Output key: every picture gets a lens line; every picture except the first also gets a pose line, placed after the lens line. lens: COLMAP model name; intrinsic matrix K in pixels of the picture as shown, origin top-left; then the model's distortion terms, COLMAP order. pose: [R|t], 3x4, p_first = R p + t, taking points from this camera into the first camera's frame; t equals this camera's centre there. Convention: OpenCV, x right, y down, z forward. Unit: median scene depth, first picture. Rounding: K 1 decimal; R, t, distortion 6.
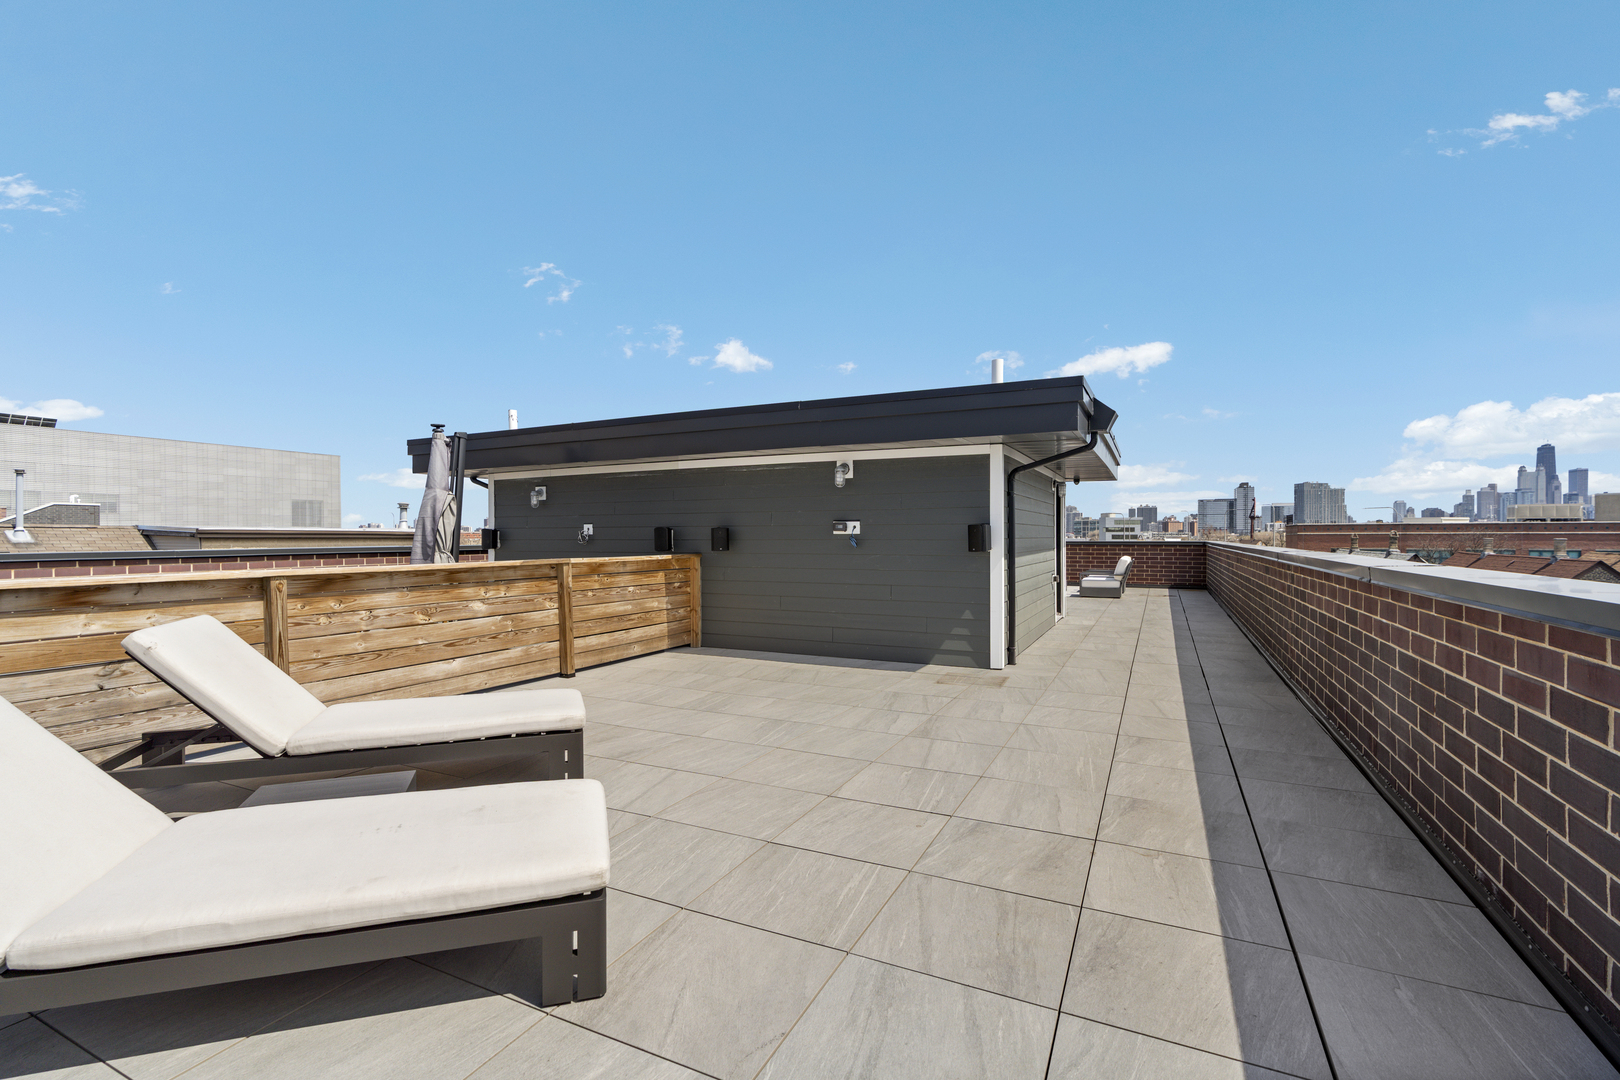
lens RADIAL K [[731.0, 0, 801.8], [0, 731.0, 542.7], [0, 0, 1]] dist [-0.003811, 0.000421]
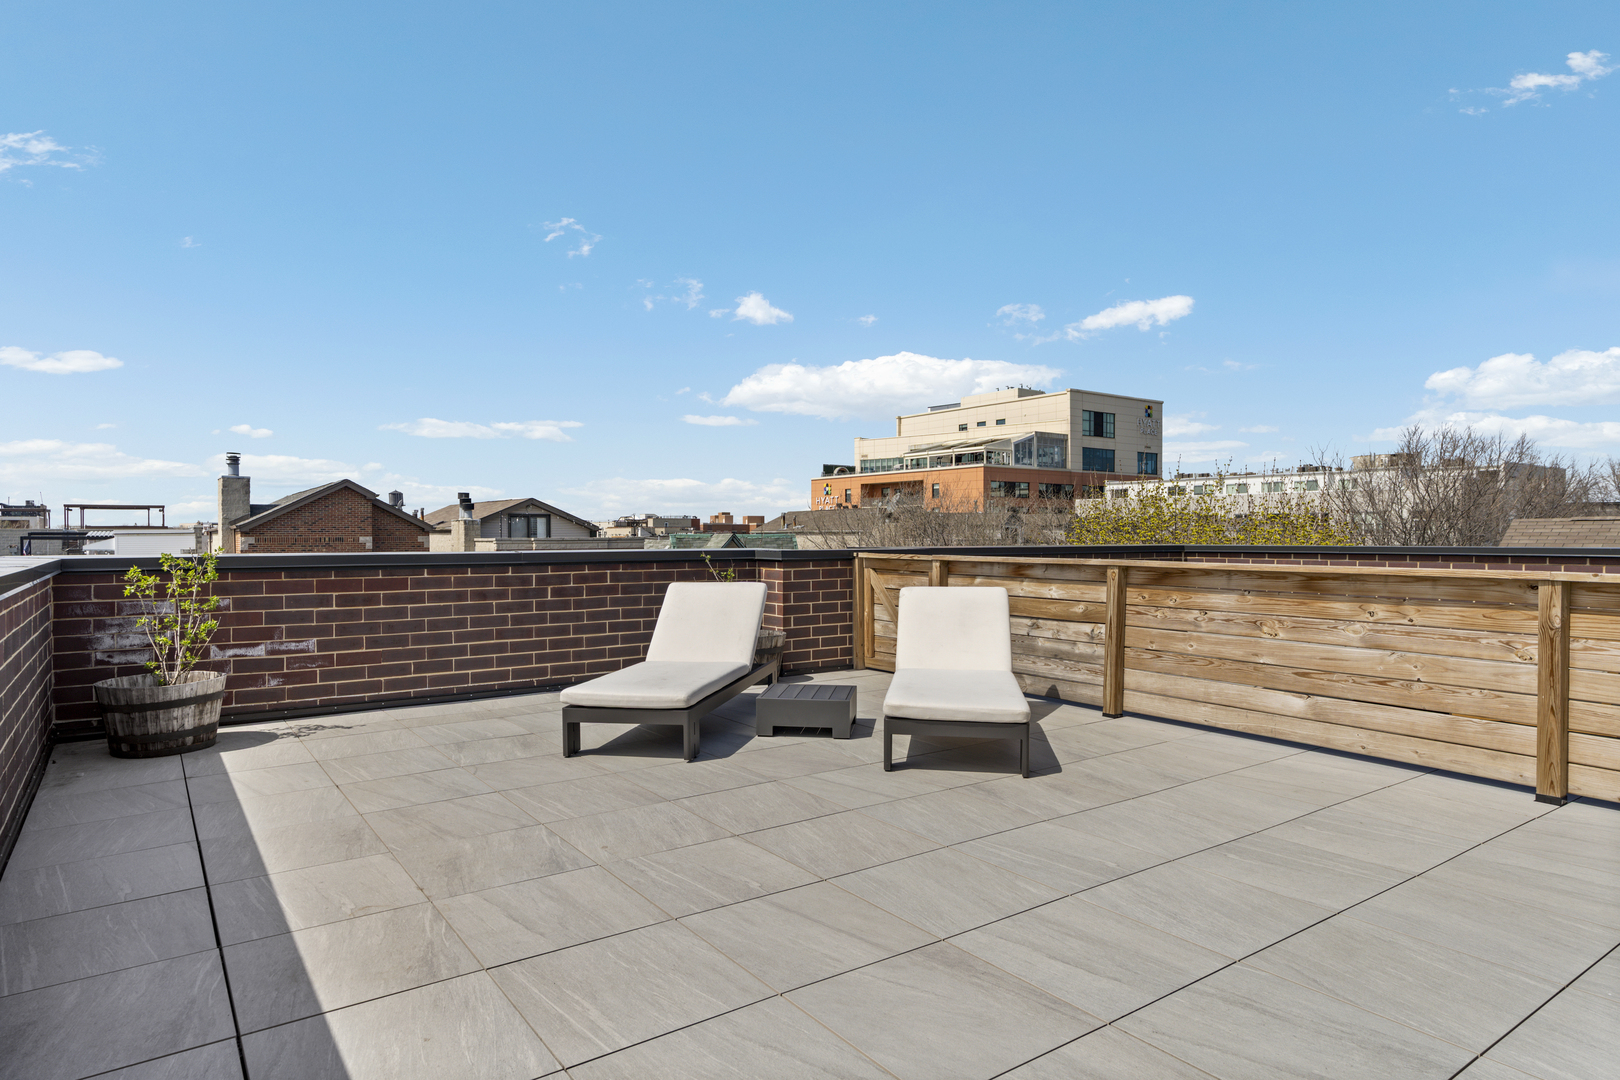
lens RADIAL K [[941.8, 0, 810.0], [0, 941.8, 540.0], [0, 0, 1]] dist [0.001097, -0.001902]
pose [[-0.472967, 0.007713, -0.881047, 0.821626], [-0.005484, 0.999917, 0.011697, -0.008866], [0.881063, 0.010364, -0.472885, 1.361431]]
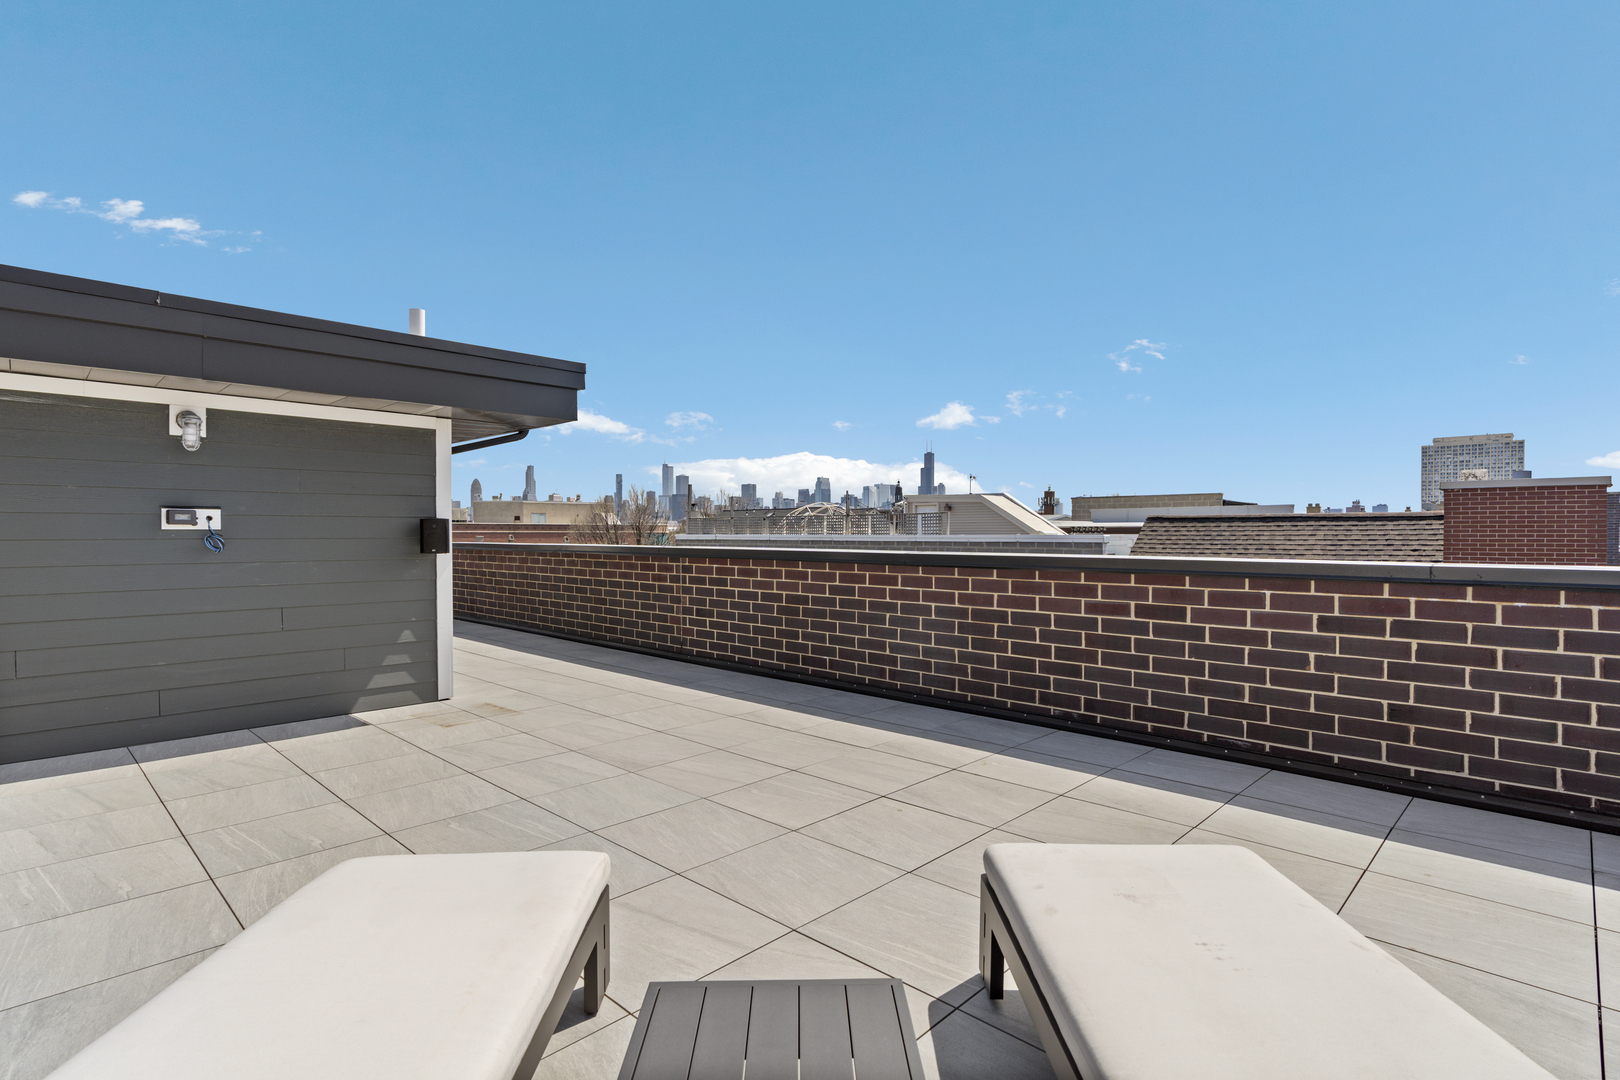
lens RADIAL K [[789.4, 0, 810.0], [0, 789.4, 540.0], [0, 0, 1]] dist [-0.005393, -0.000311]
pose [[0.305333, -0.005823, 0.952228, -0.729290], [0.007564, 0.999965, 0.003690, -0.003382], [-0.952216, 0.006076, 0.305366, 0.592971]]
